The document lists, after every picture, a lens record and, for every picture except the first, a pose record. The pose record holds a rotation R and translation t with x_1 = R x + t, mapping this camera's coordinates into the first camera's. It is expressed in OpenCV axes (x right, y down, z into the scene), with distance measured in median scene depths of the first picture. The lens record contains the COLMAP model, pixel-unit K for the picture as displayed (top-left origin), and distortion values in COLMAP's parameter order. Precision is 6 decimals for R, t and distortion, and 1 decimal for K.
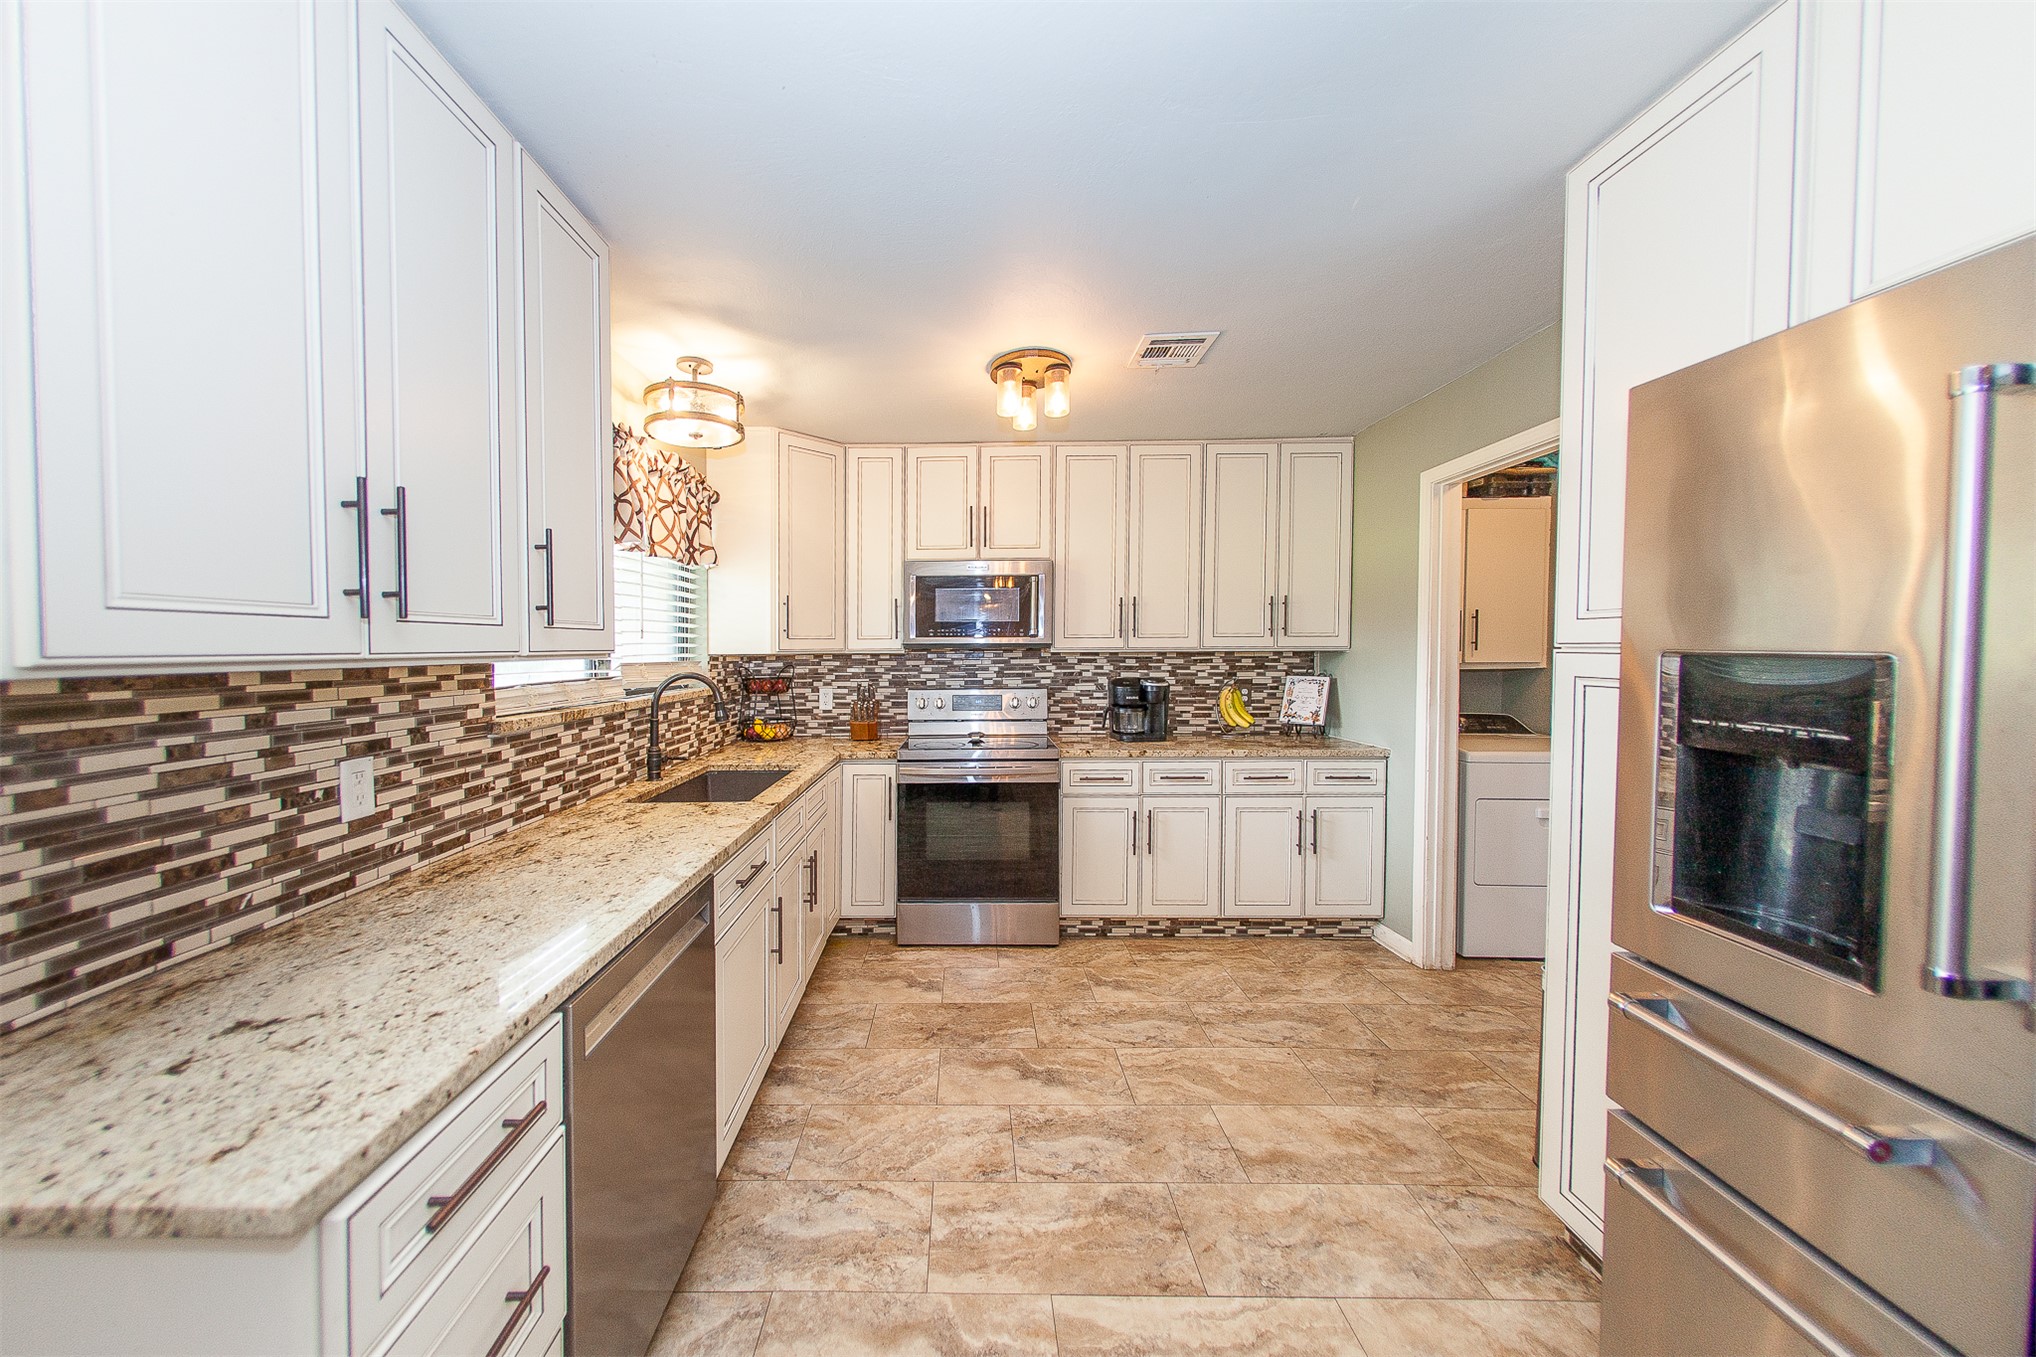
lens RADIAL K [[708.4, 0, 964.4], [0, 708.4, 673.3], [0, 0, 1]] dist [0.000154, -0.000037]
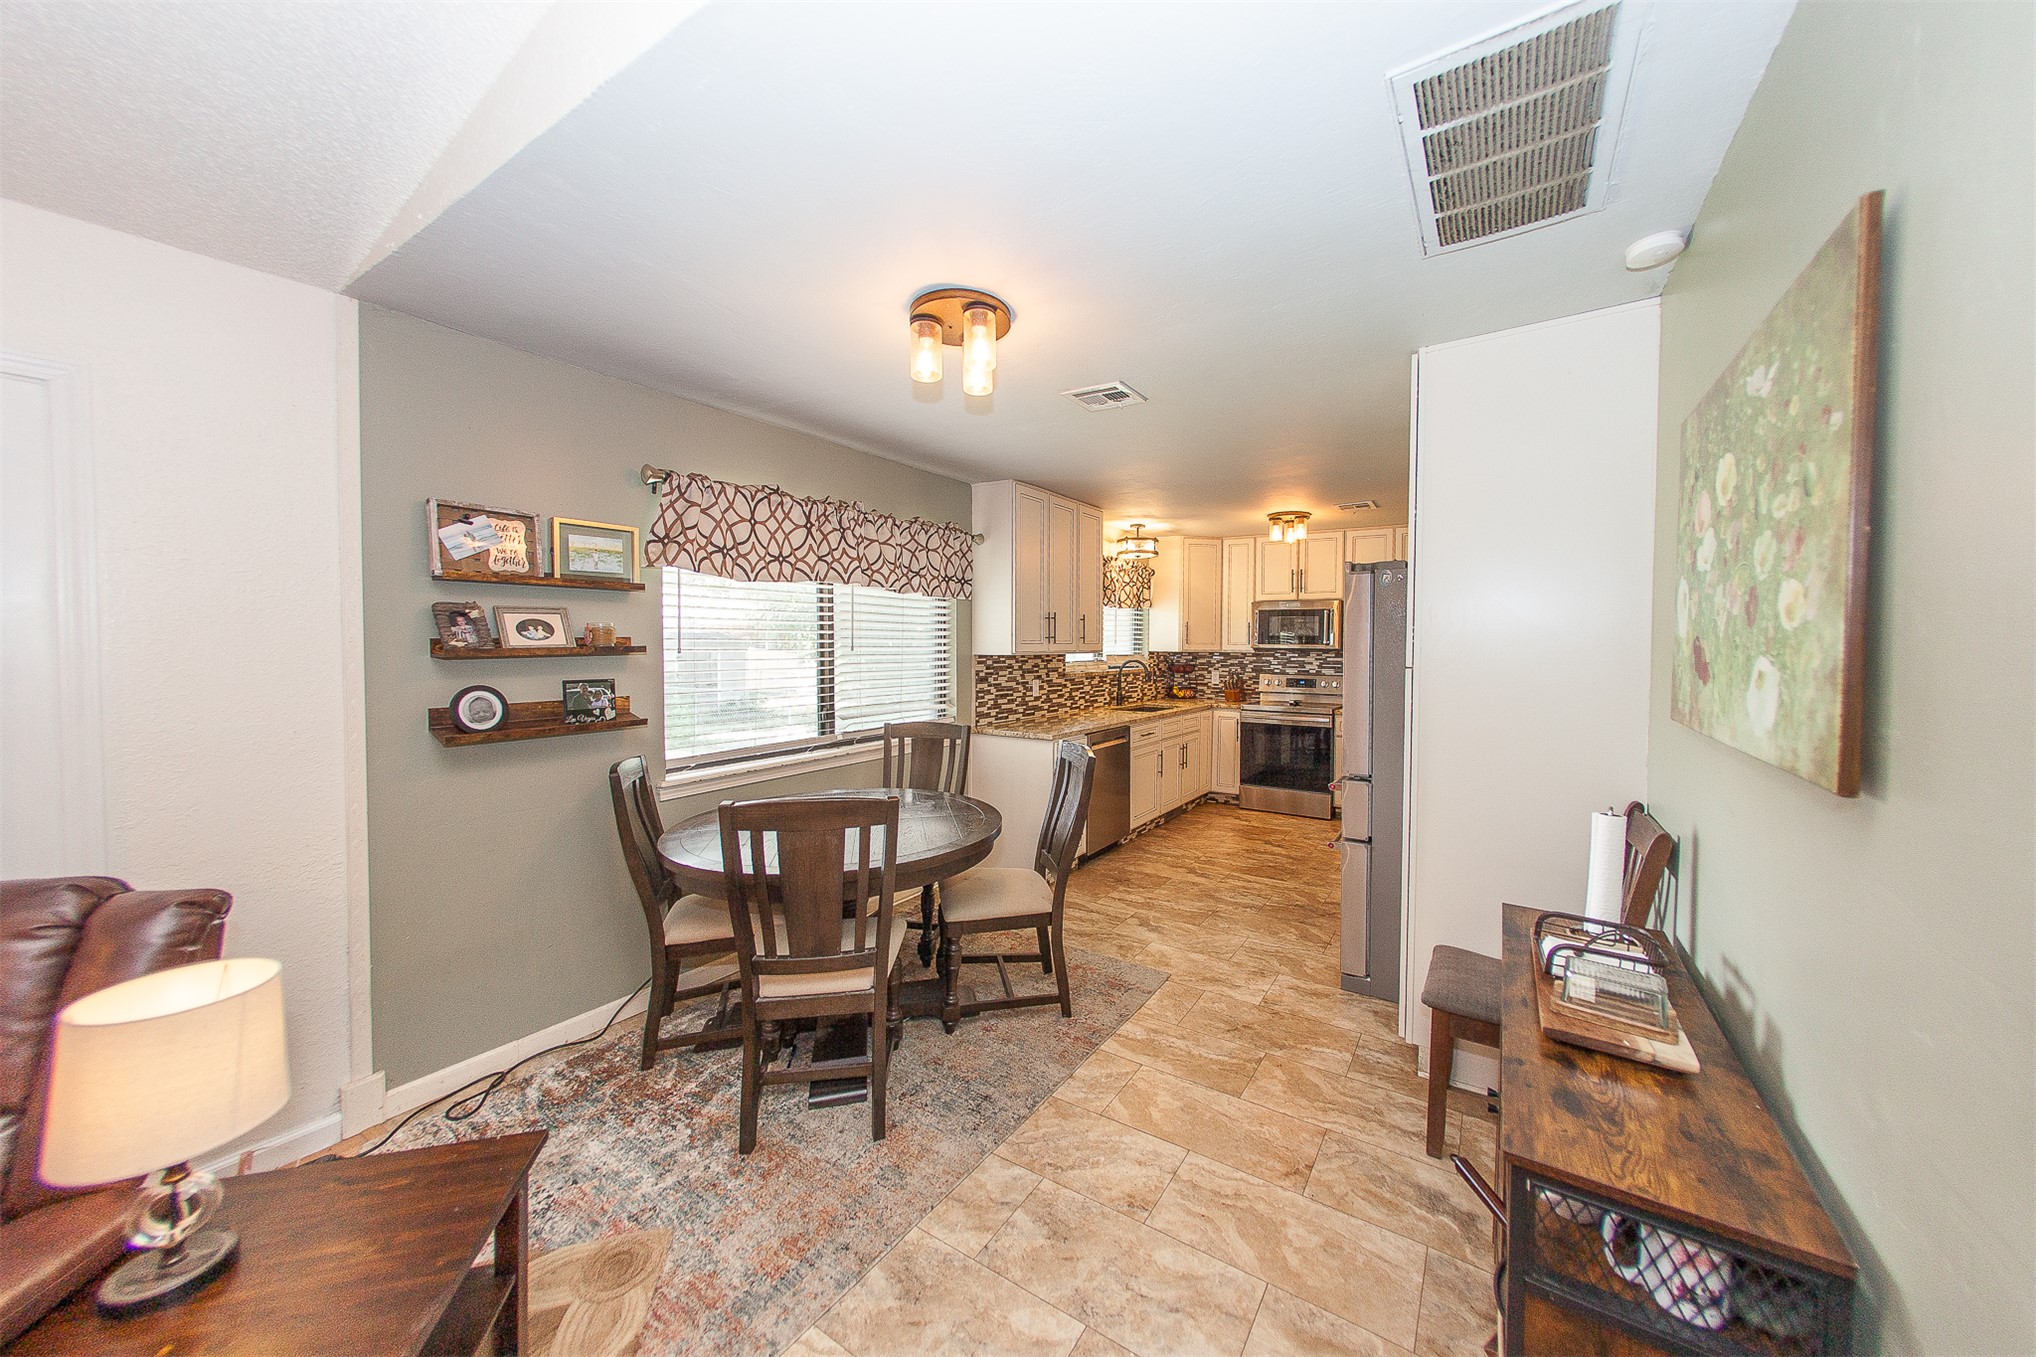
lens RADIAL K [[716.2, 0, 1045.3], [0, 716.2, 655.3], [0, 0, 1]] dist [0.000313, -0.000048]
pose [[0.844842, 0.021094, -0.534599, 0.475432], [-0.031384, 0.999456, -0.010160, 0.014320], [0.534094, 0.025361, 0.845045, -0.869638]]
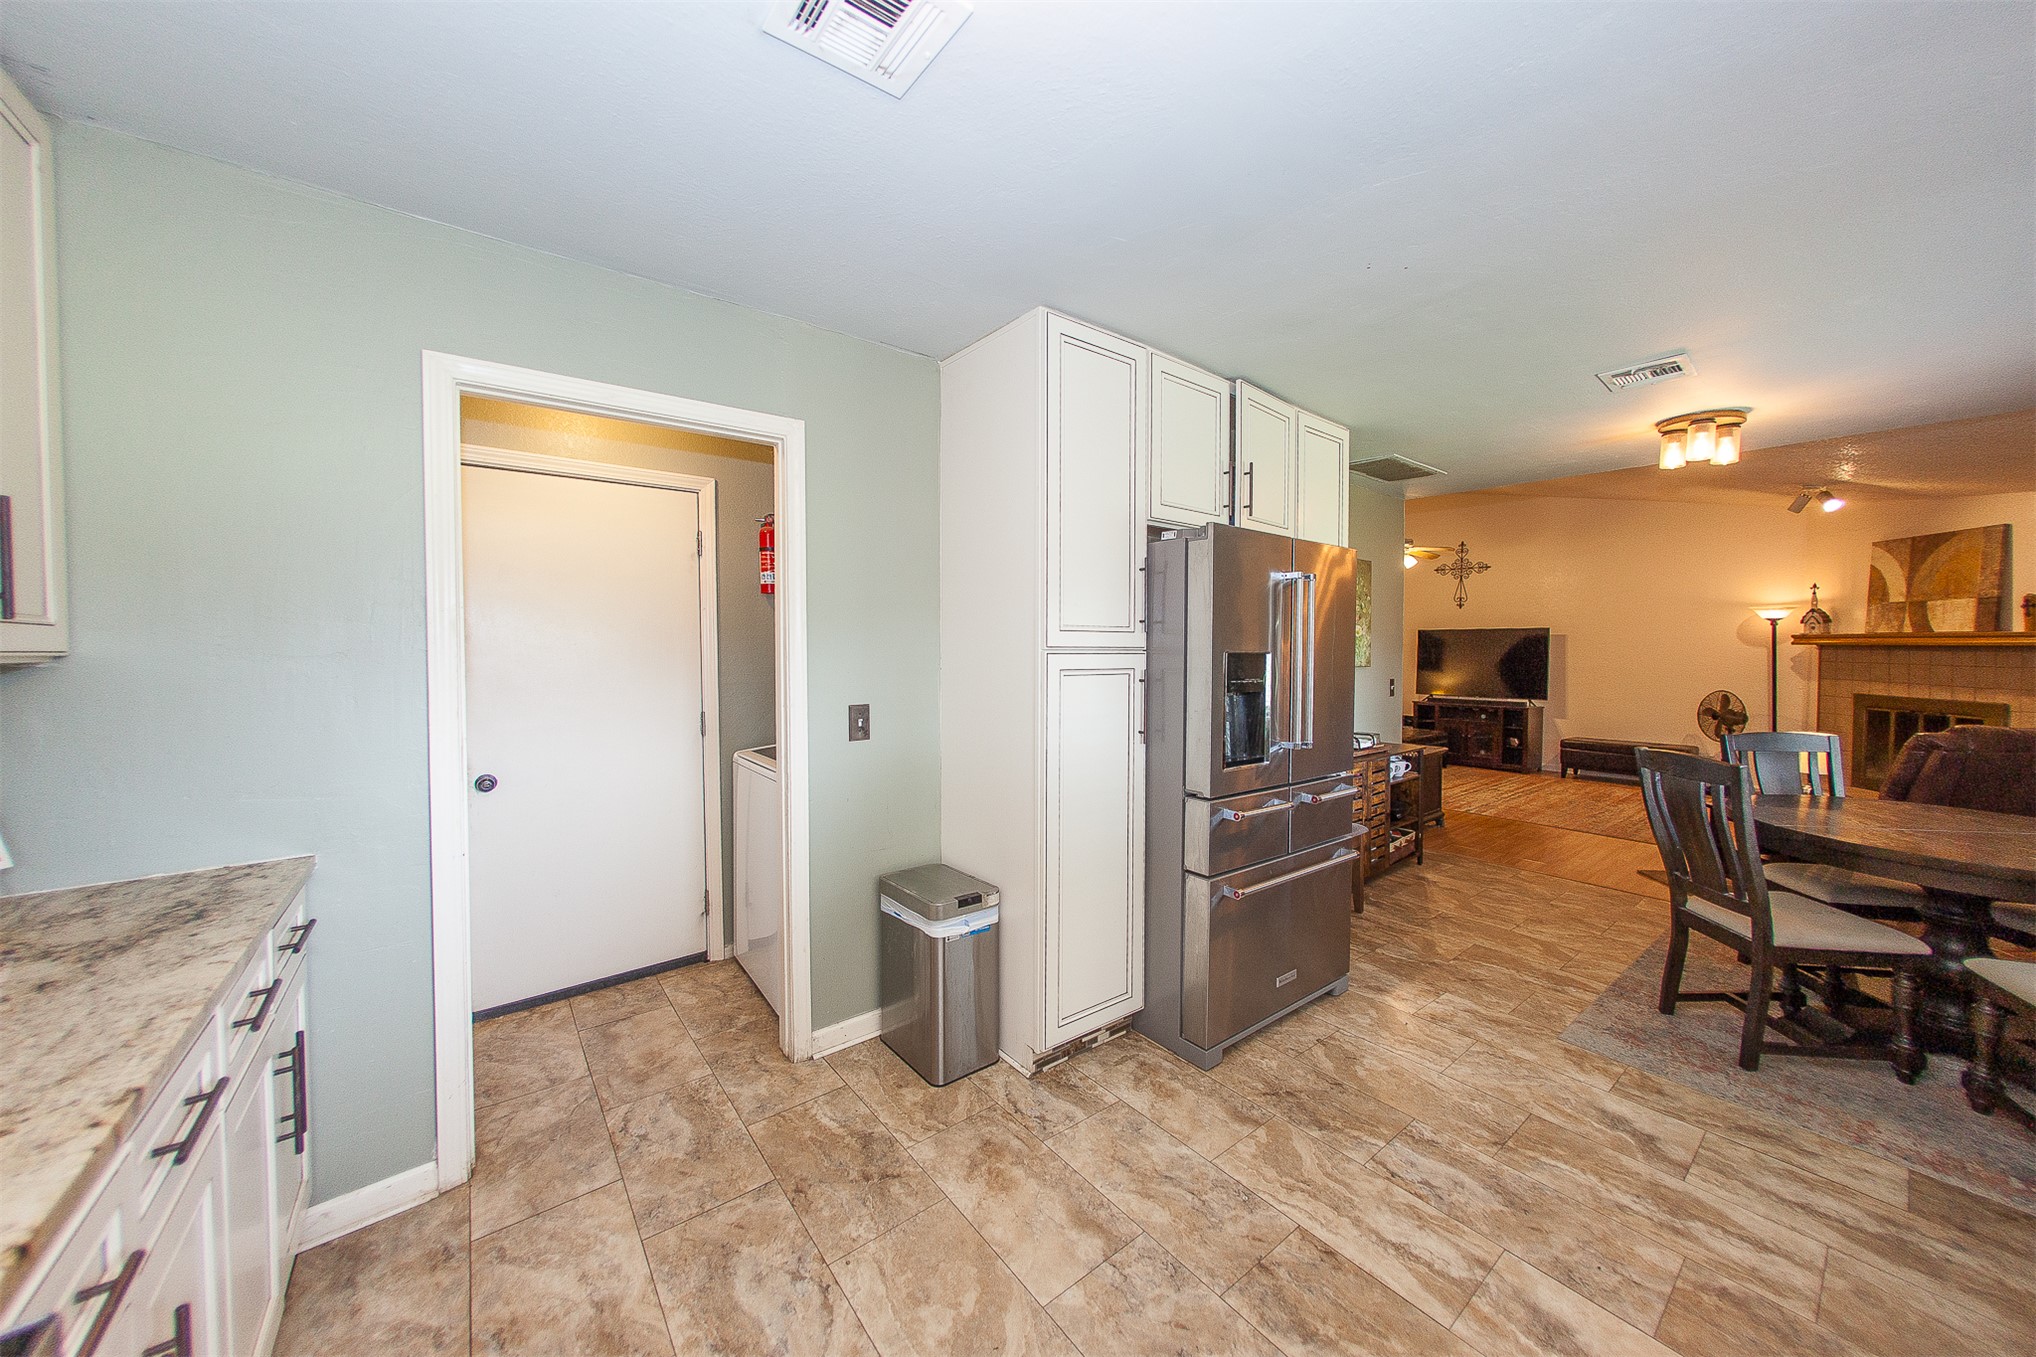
lens RADIAL K [[716.2, 0, 1045.3], [0, 716.2, 655.3], [0, 0, 1]] dist [0.000313, -0.000048]
pose [[-0.637427, -0.002423, 0.770507, -0.124560], [0.030005, 0.999158, 0.027965, -0.029189], [-0.769926, 0.040945, -0.636818, 0.921130]]
